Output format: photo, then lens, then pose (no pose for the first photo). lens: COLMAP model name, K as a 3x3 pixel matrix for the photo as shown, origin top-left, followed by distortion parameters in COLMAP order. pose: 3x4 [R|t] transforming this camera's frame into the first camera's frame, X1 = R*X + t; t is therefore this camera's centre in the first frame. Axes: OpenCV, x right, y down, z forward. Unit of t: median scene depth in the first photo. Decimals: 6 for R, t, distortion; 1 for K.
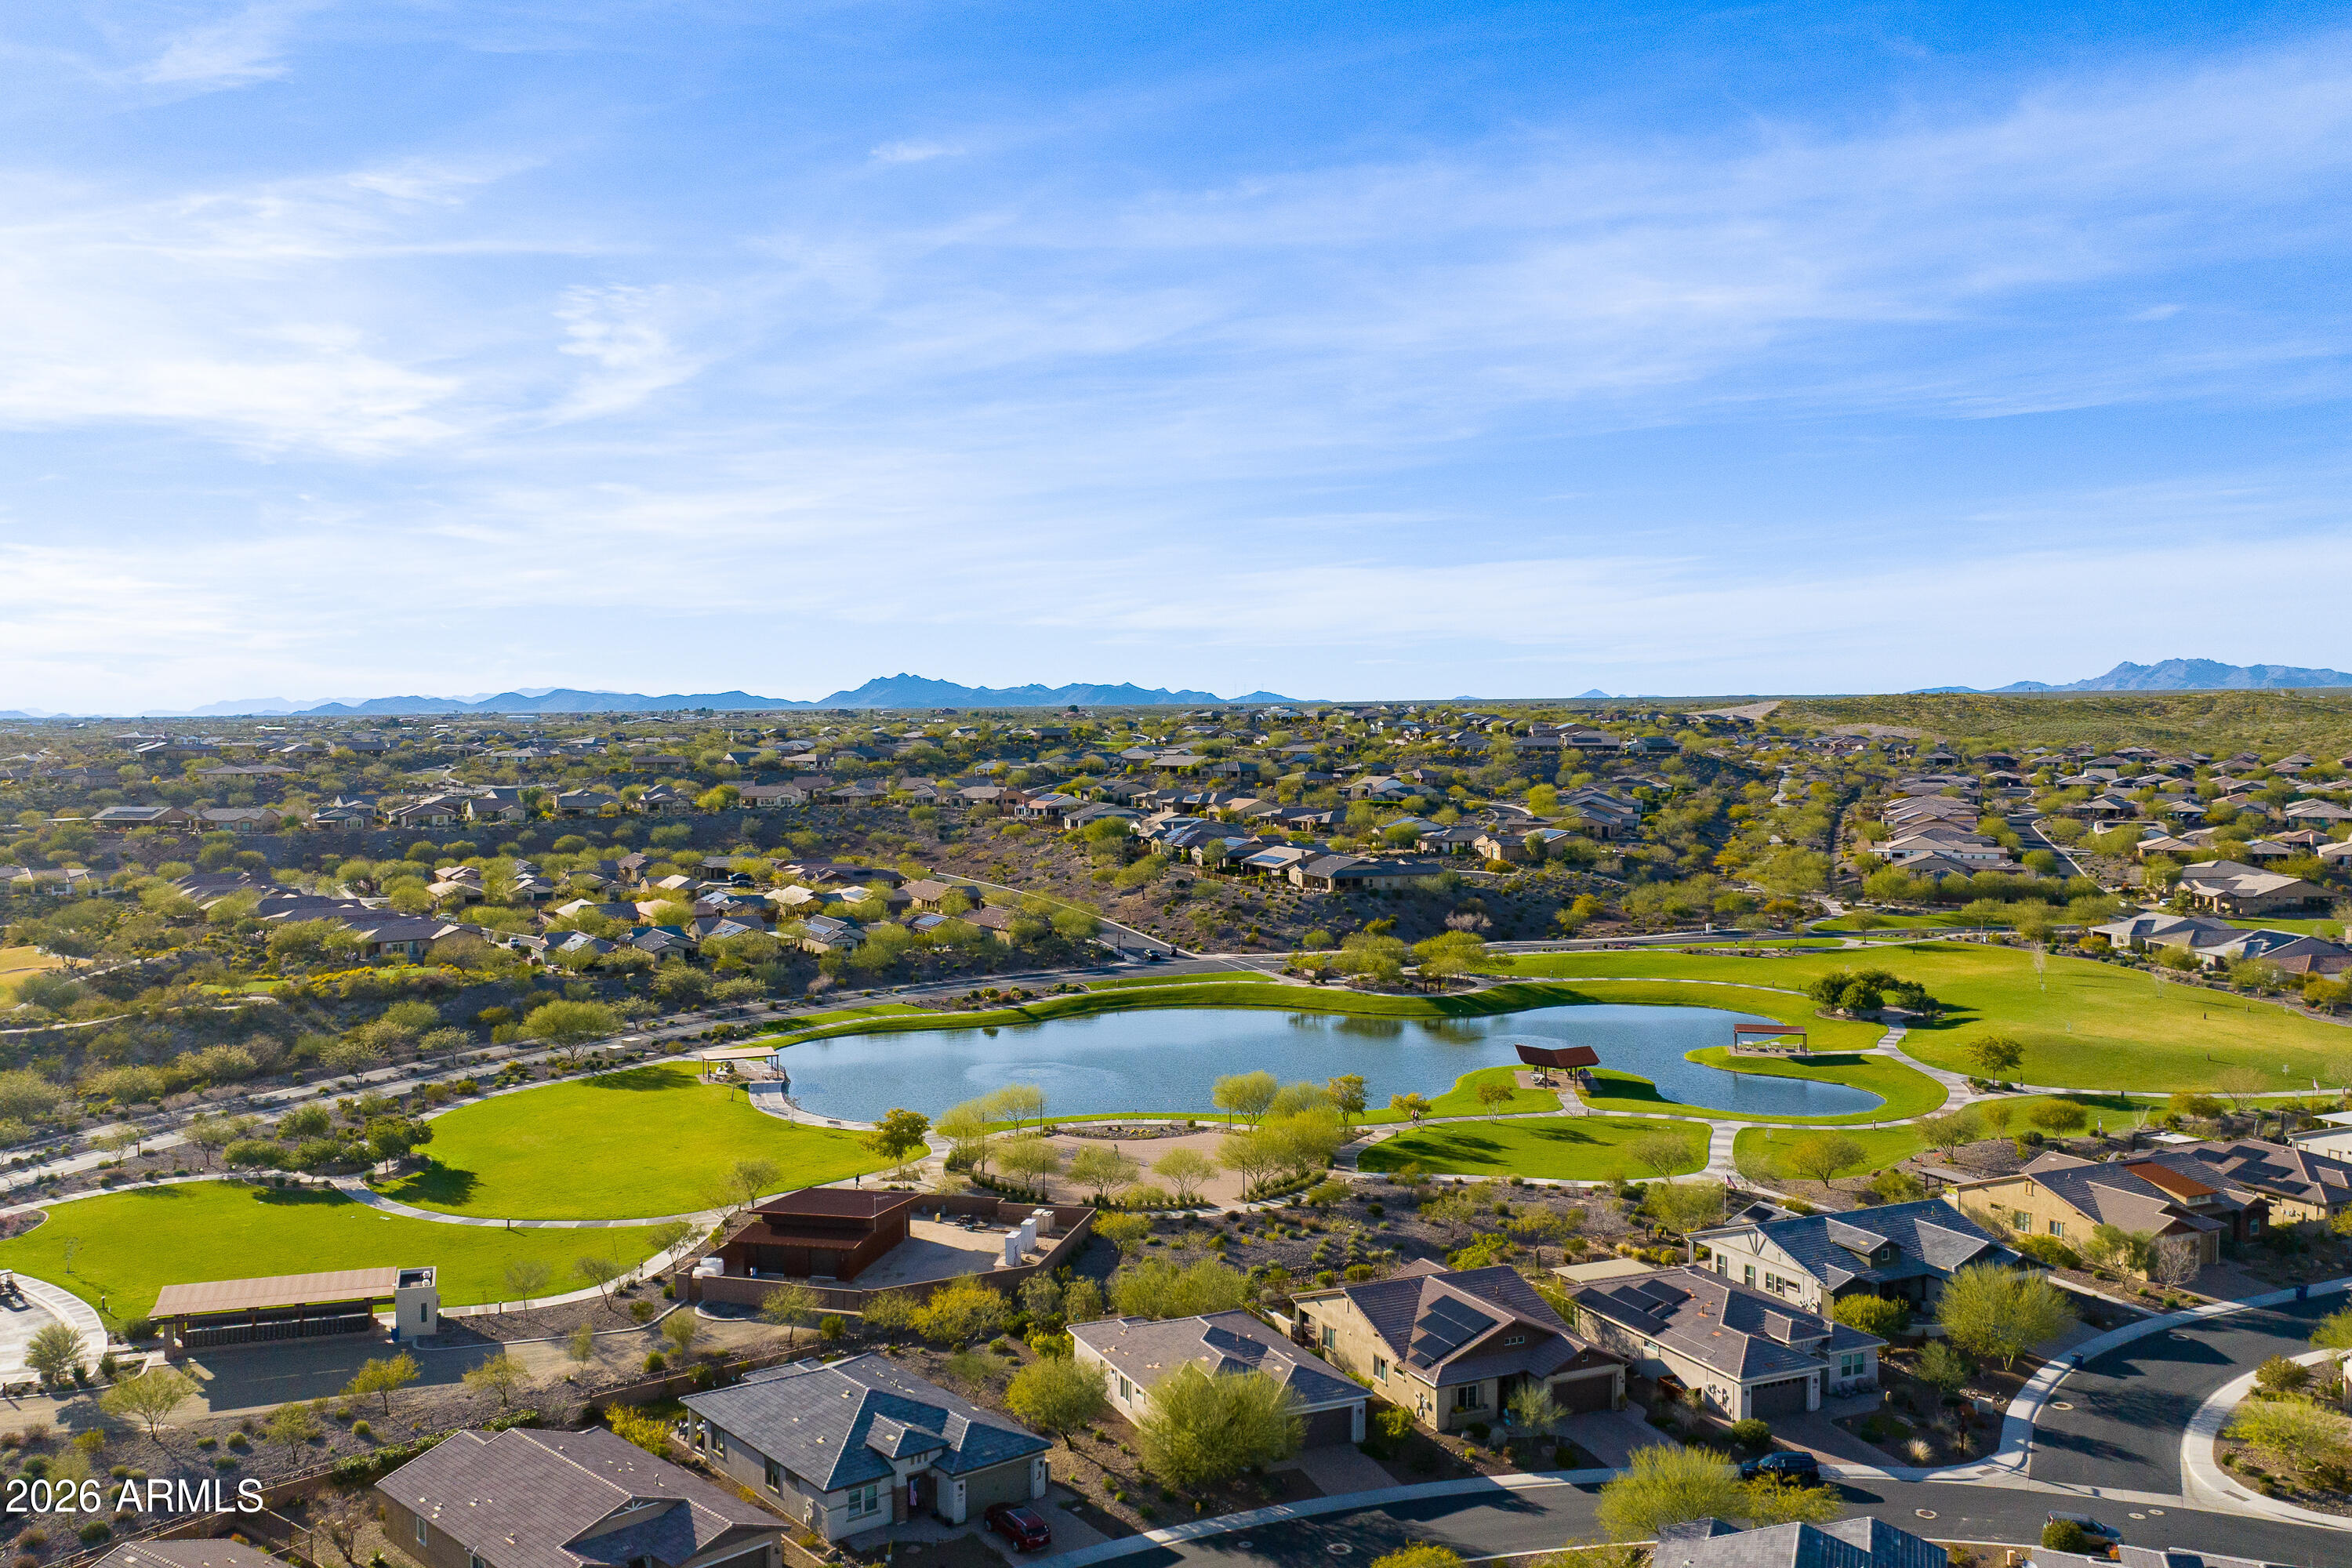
lens RADIAL K [[1963.8, 0, 1155.2], [0, 1963.8, 787.6], [0, 0, 1]] dist [-0.013571, -0.026215]
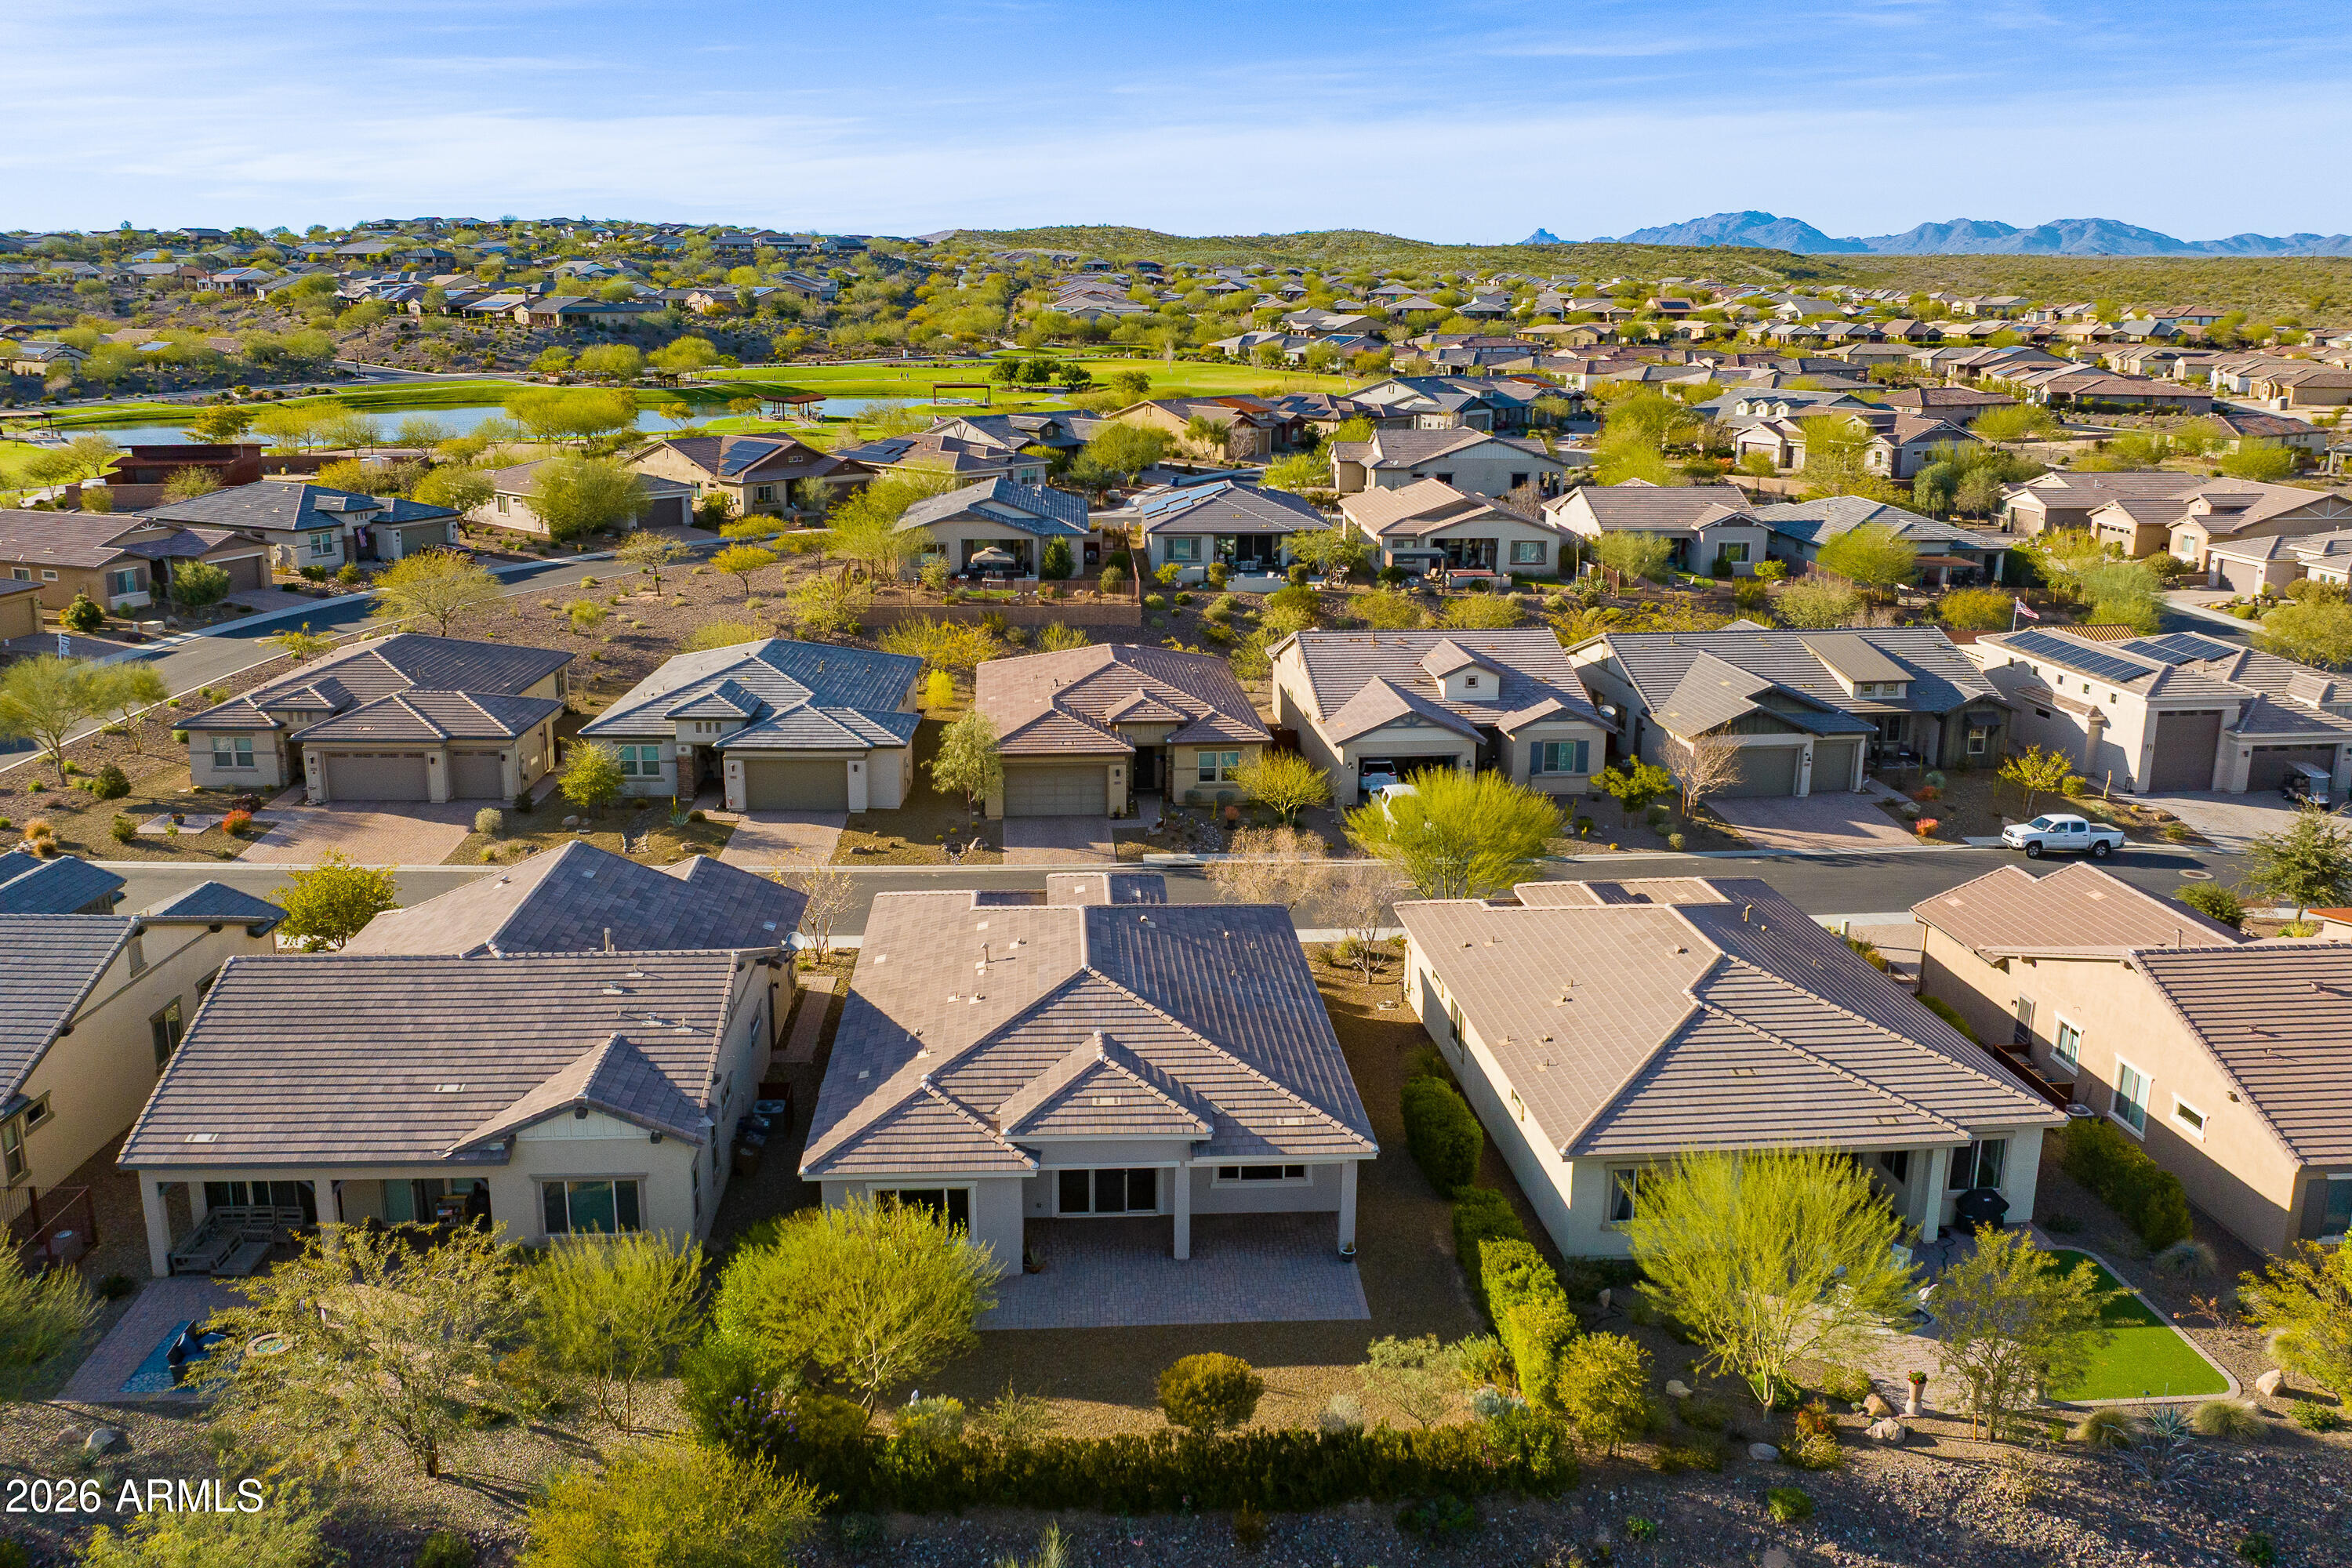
lens RADIAL K [[1963.8, 0, 1171.4], [0, 1963.8, 778.7], [0, 0, 1]] dist [-0.013571, -0.026215]
pose [[0.915119, -0.091347, 0.392699, -0.042385], [0.007135, 0.977513, 0.210755, 0.066028], [-0.403120, -0.190064, 0.895193, -0.118885]]
